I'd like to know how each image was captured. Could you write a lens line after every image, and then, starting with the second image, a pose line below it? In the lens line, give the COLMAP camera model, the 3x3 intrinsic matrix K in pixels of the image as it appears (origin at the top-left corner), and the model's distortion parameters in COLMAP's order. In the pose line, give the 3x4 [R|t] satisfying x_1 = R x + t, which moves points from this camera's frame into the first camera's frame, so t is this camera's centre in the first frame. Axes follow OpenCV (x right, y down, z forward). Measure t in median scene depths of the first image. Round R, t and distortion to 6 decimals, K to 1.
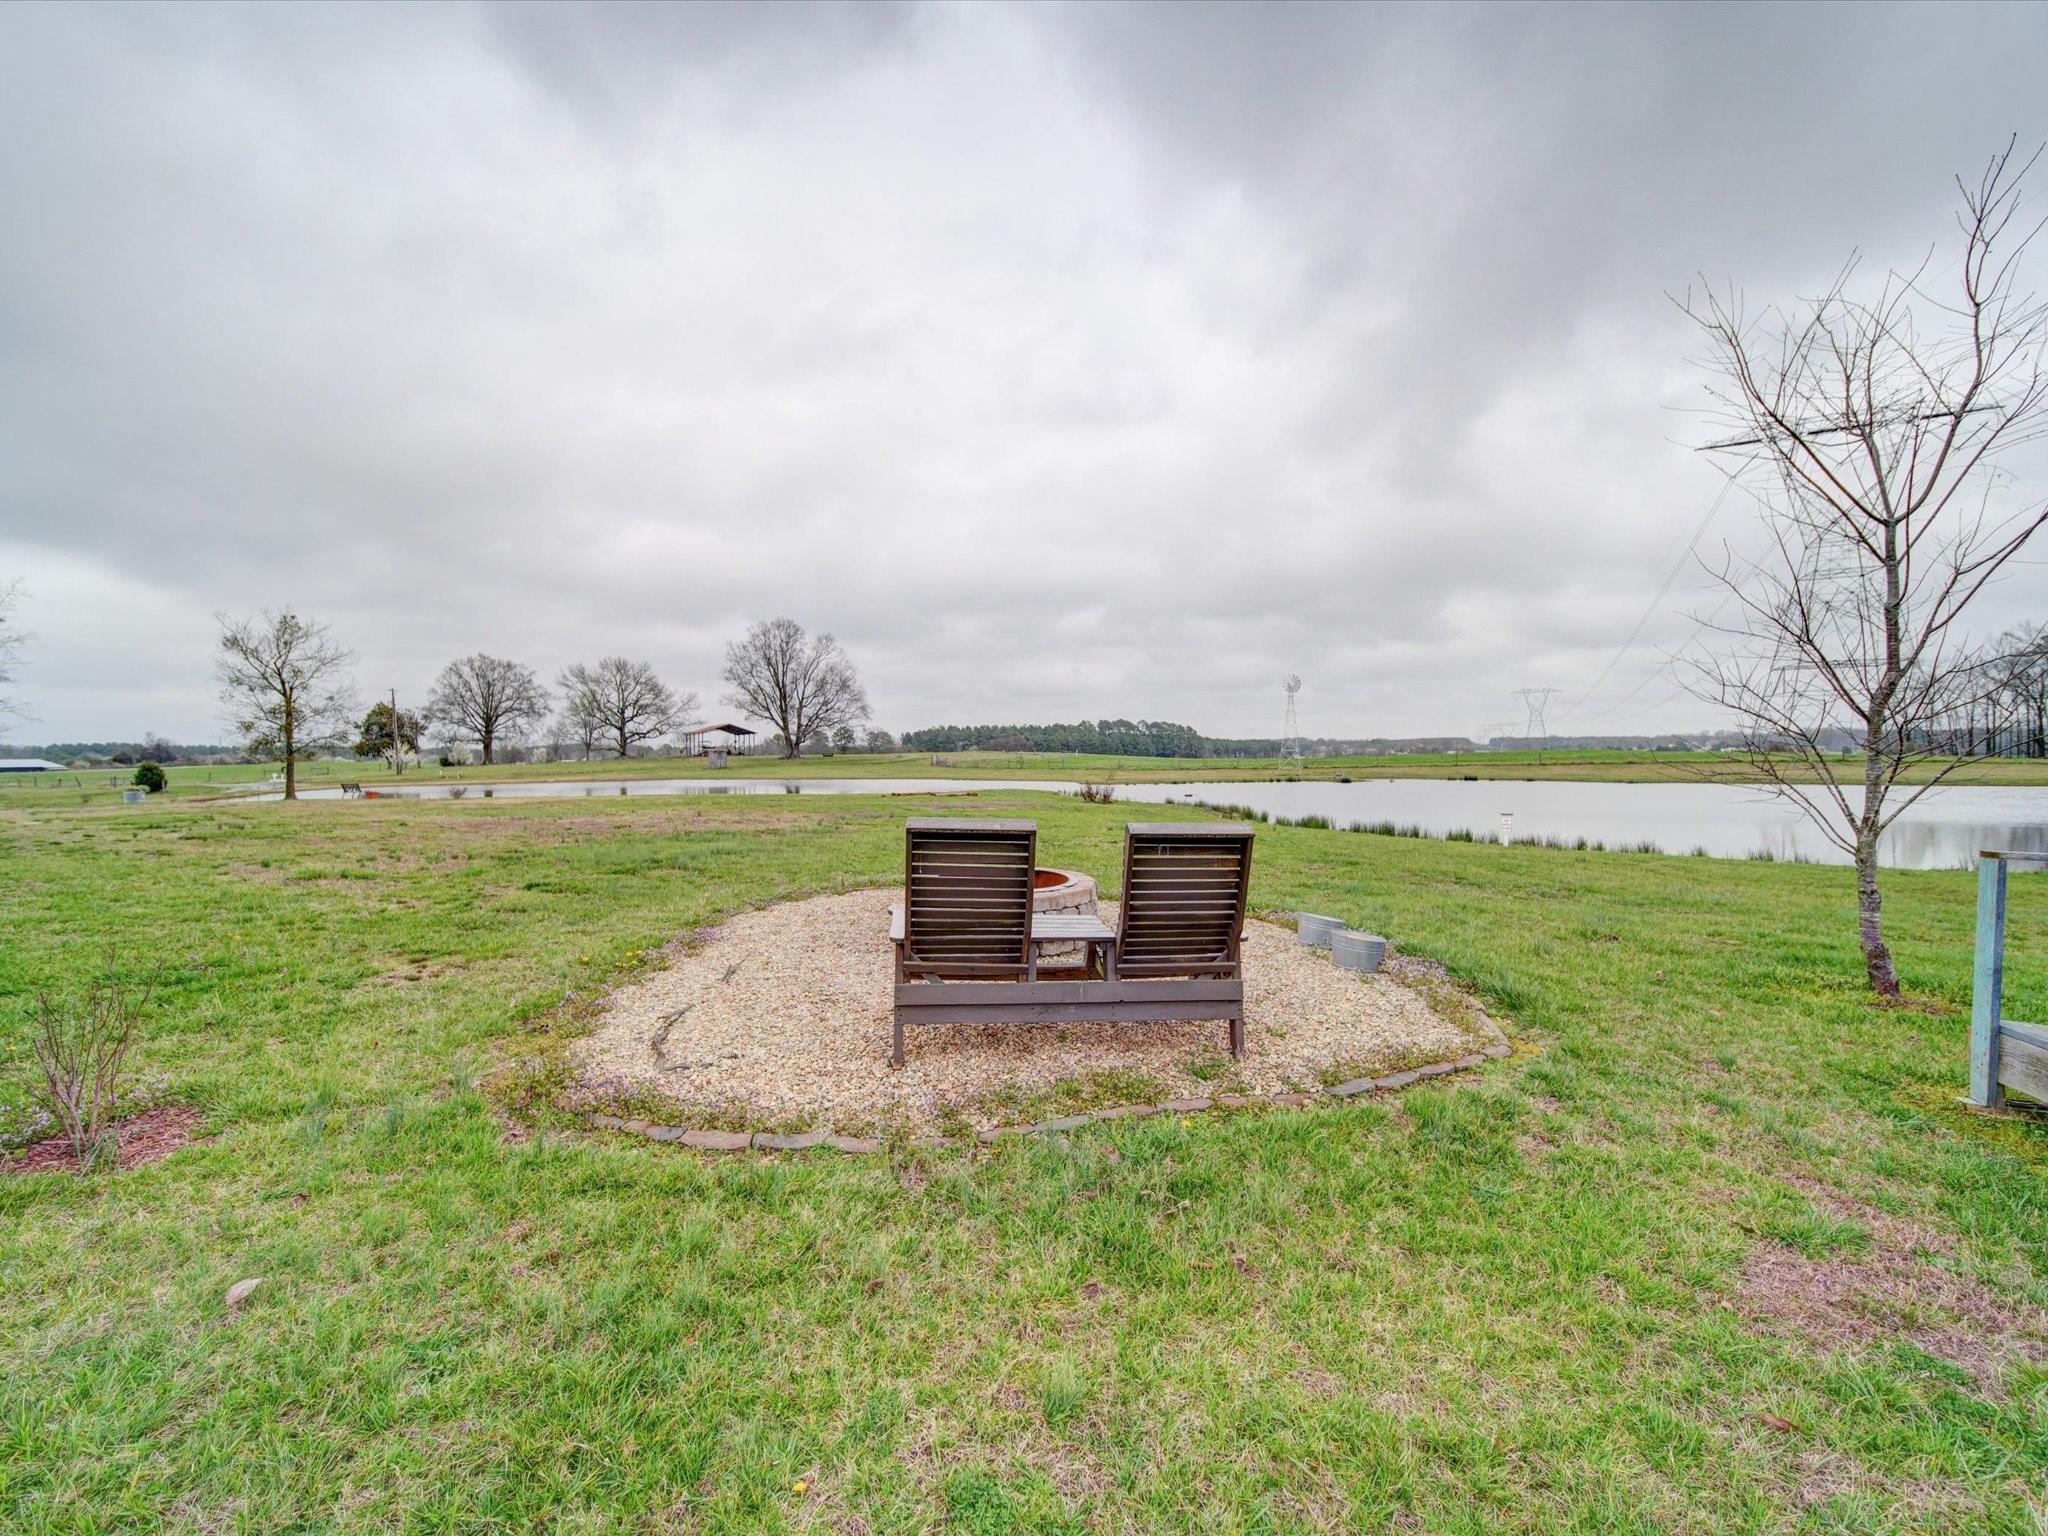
lens RADIAL K [[815.5, 0, 1030.4], [0, 815.5, 764.3], [0, 0, 1]] dist [-0.000675, -0.000008]
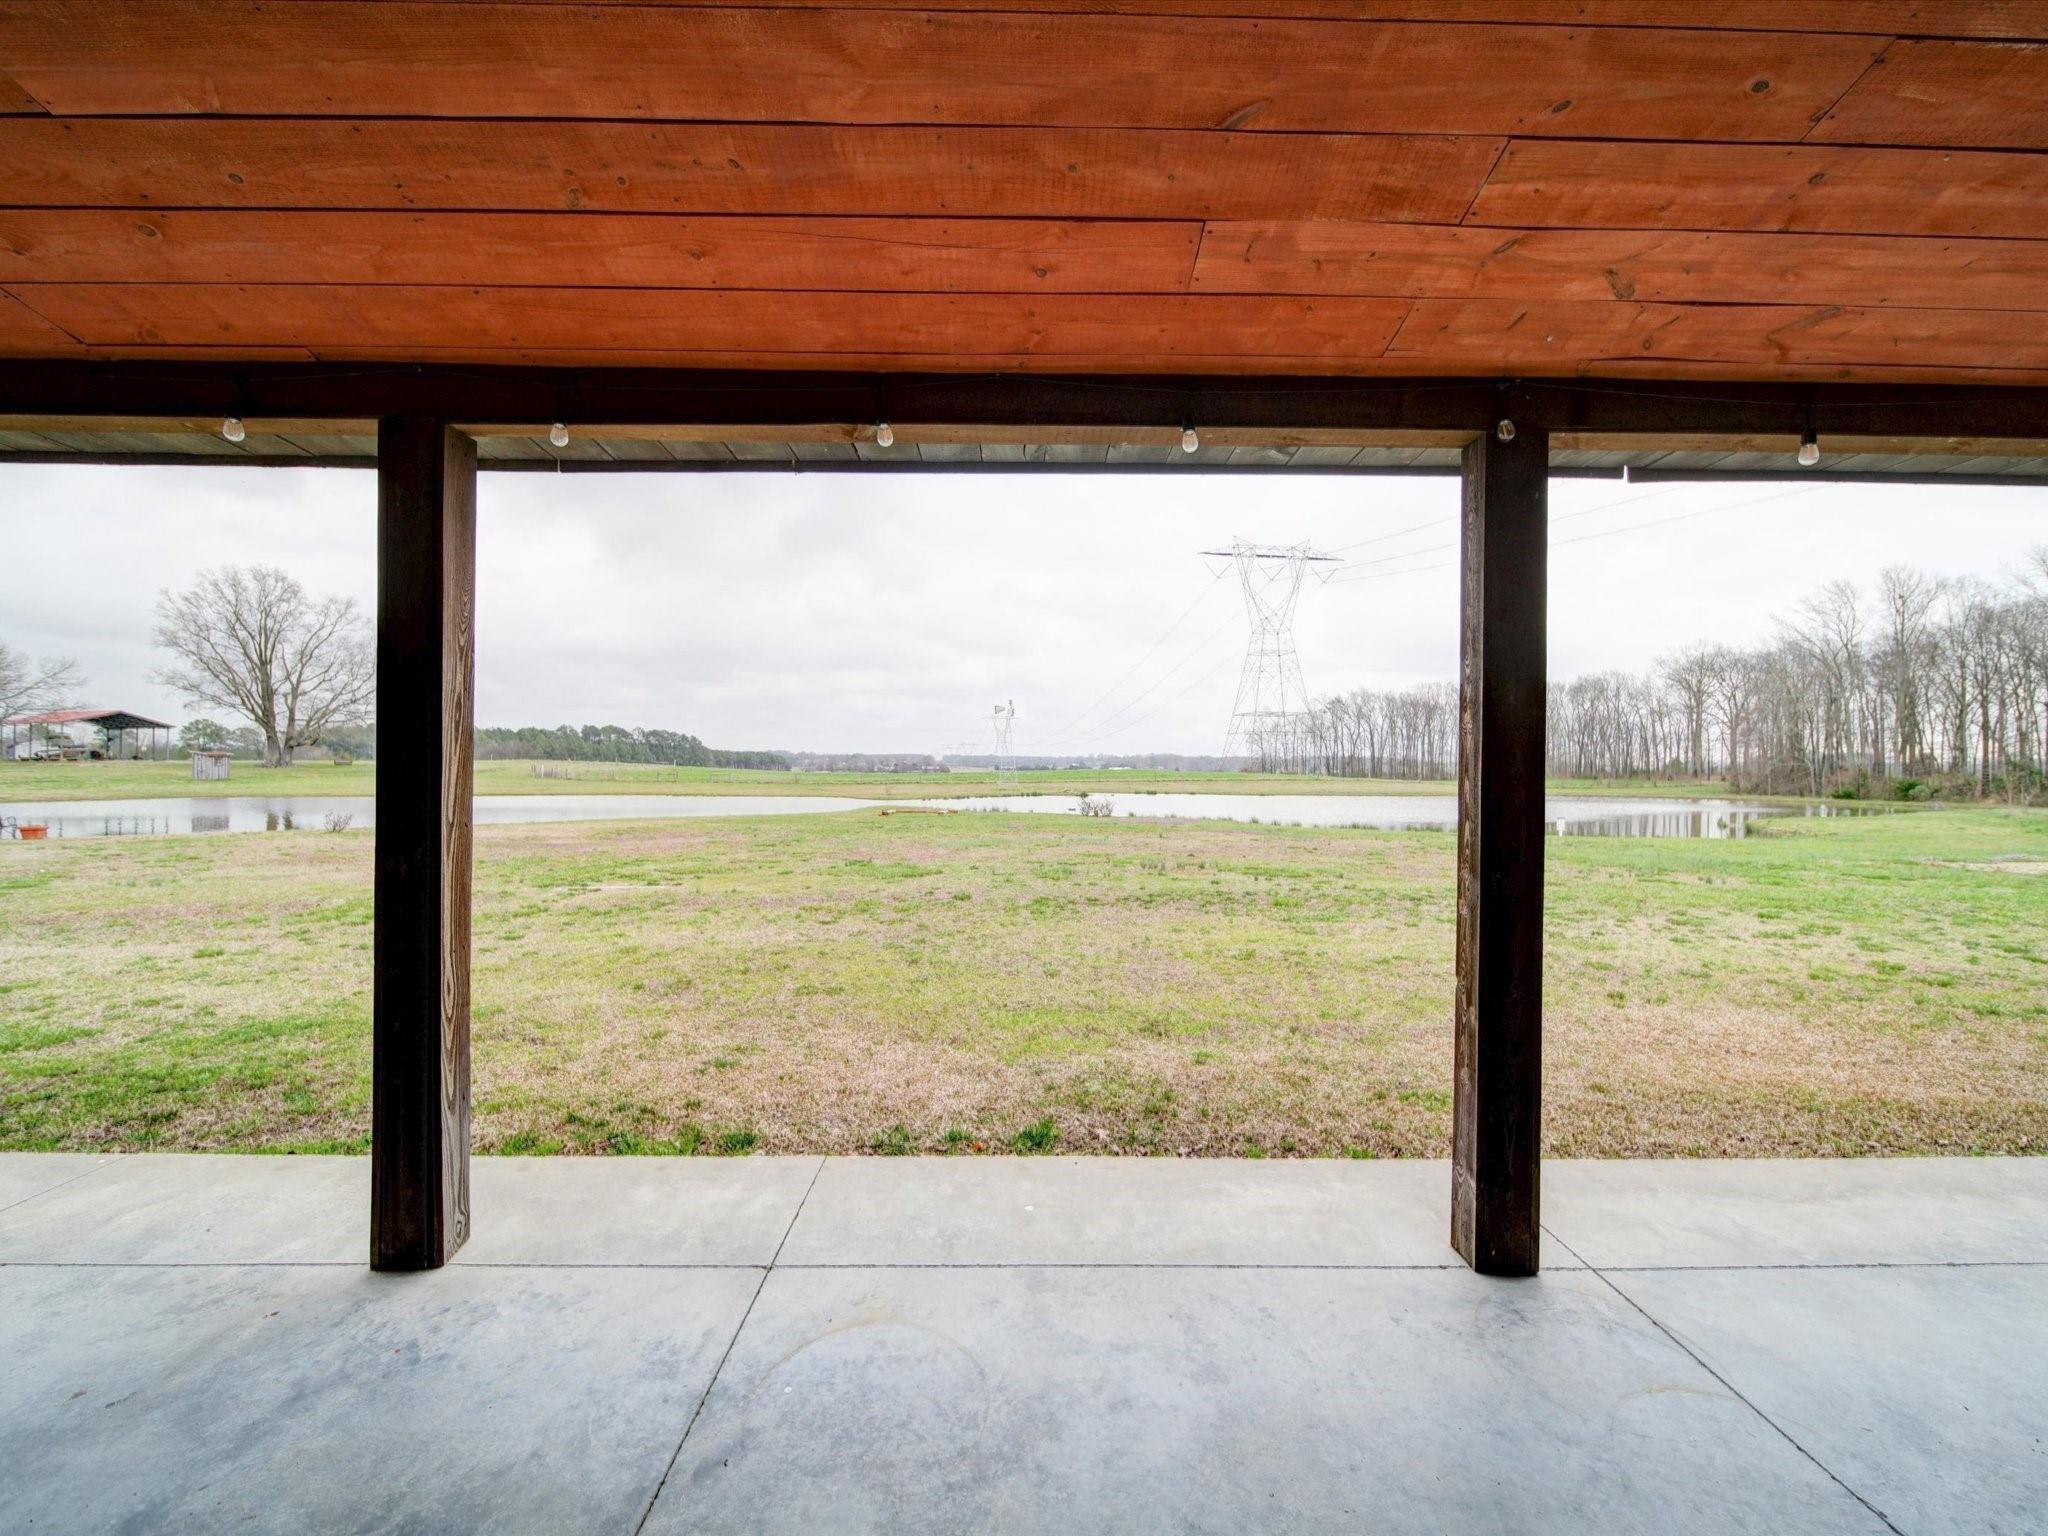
lens RADIAL K [[815.5, 0, 1030.4], [0, 815.5, 764.3], [0, 0, 1]] dist [-0.000675, -0.000008]
pose [[0.805780, 0.016747, 0.591979, -0.186509], [-0.007521, 0.999809, -0.018048, -0.000771], [-0.592168, 0.010090, 0.805752, 0.050146]]
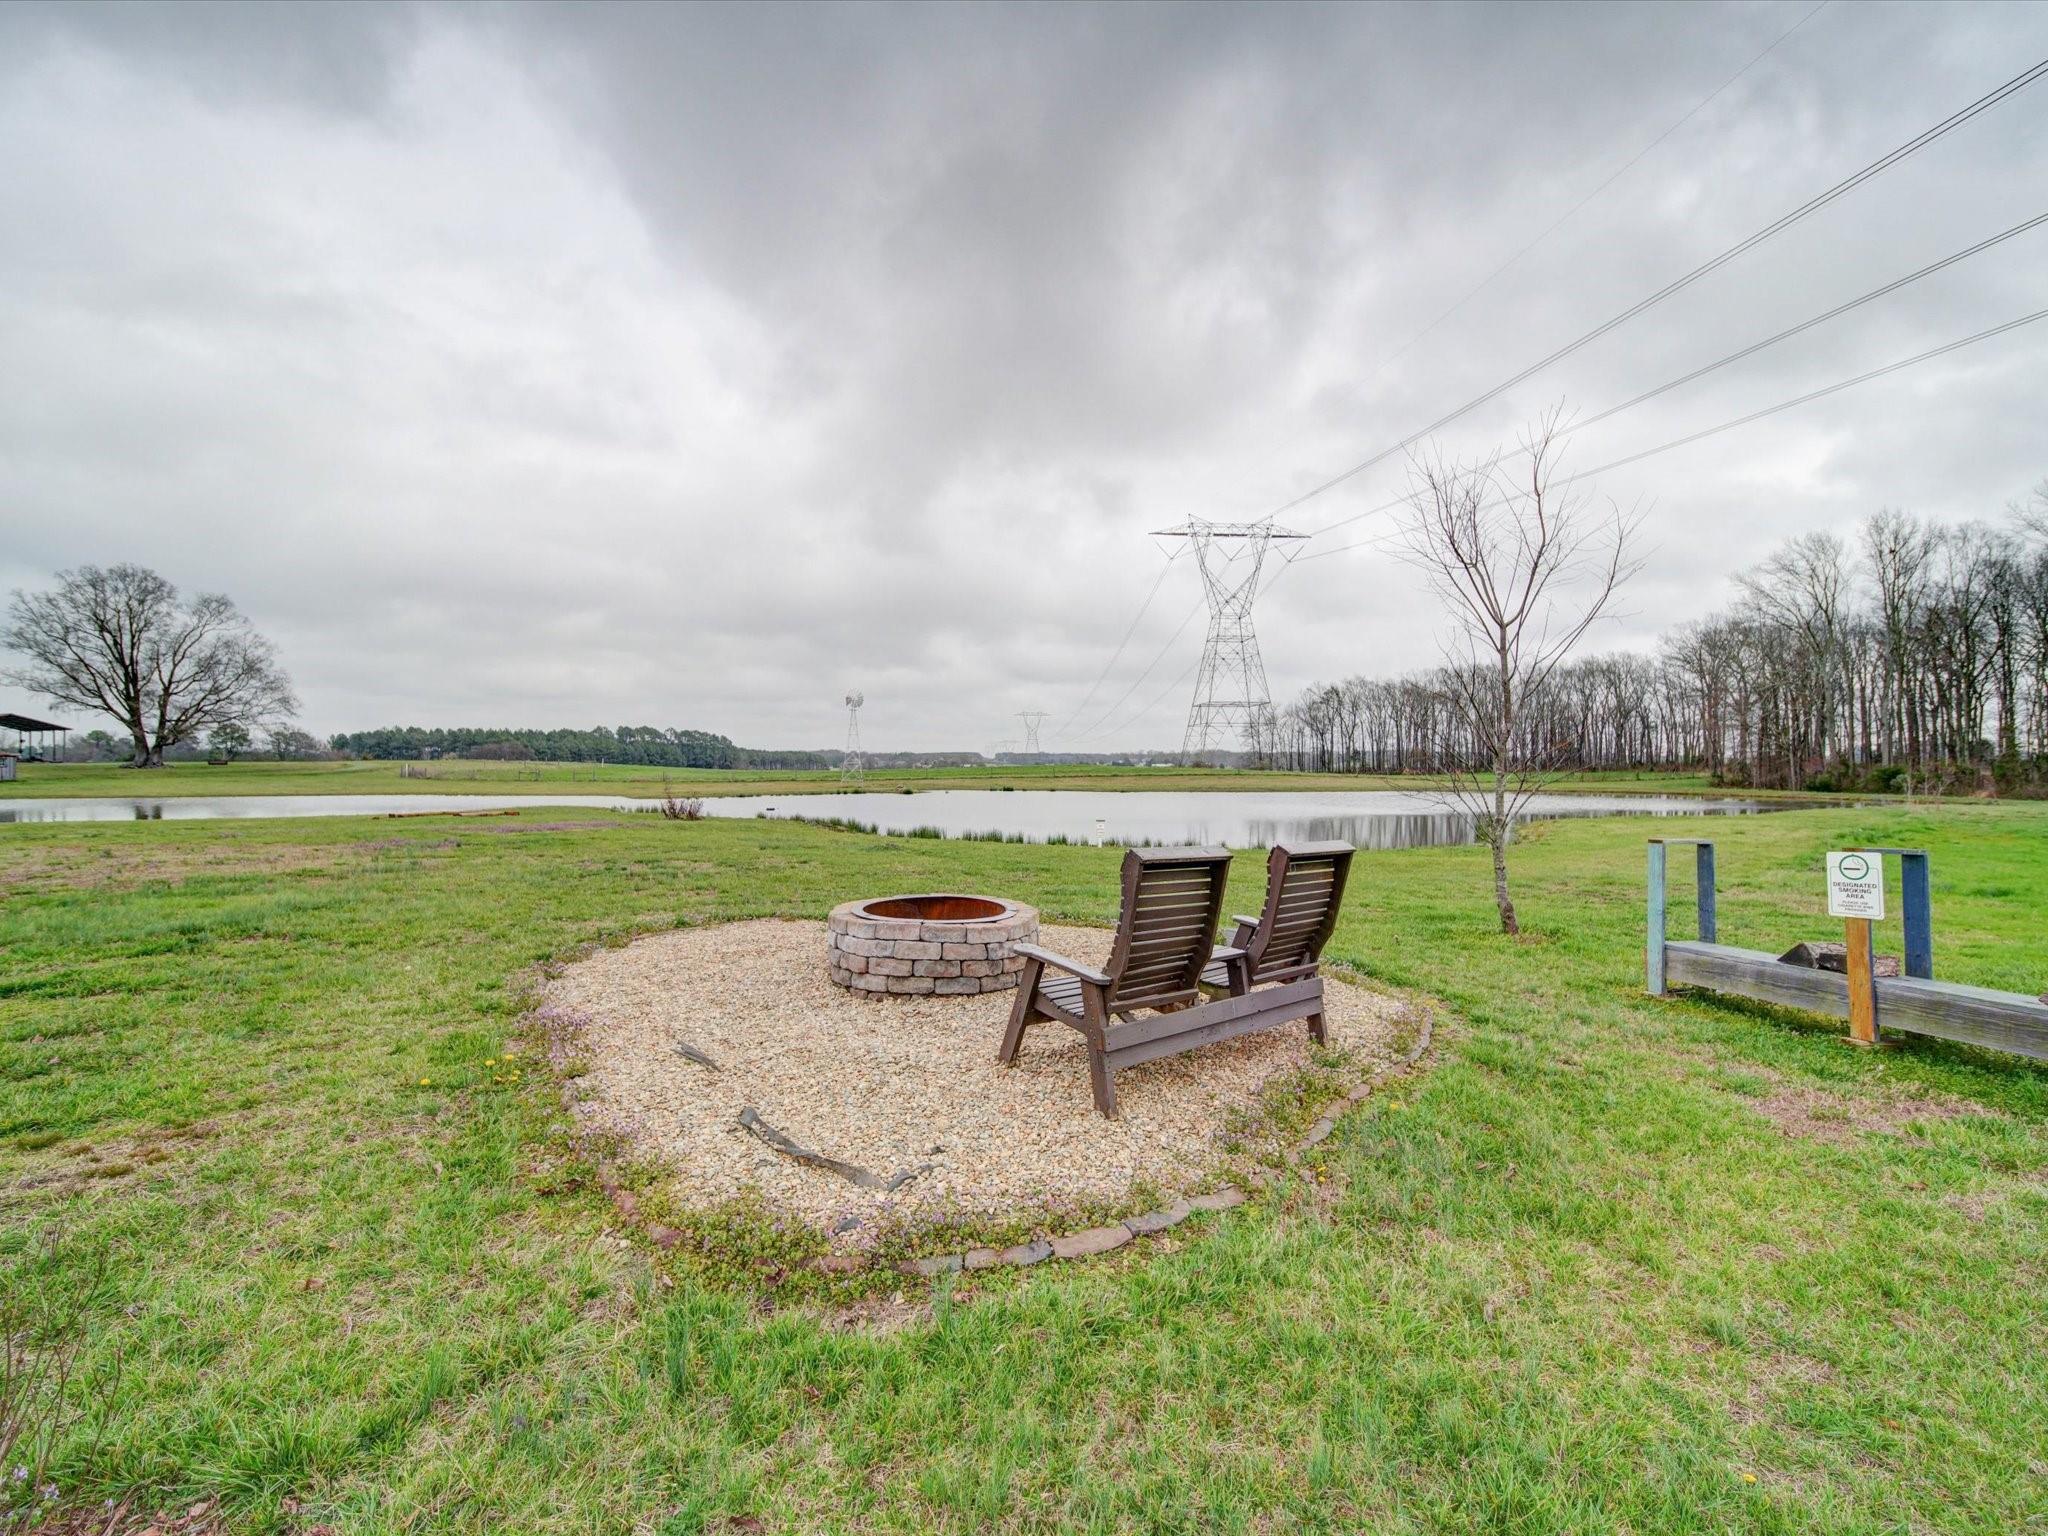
lens RADIAL K [[815.5, 0, 1030.4], [0, 815.5, 764.3], [0, 0, 1]] dist [-0.000675, -0.000008]
pose [[0.848480, 0.008934, 0.529152, -0.020075], [-0.001460, 0.999893, -0.014540, -0.000496], [-0.529225, 0.011564, 0.848403, 0.007057]]
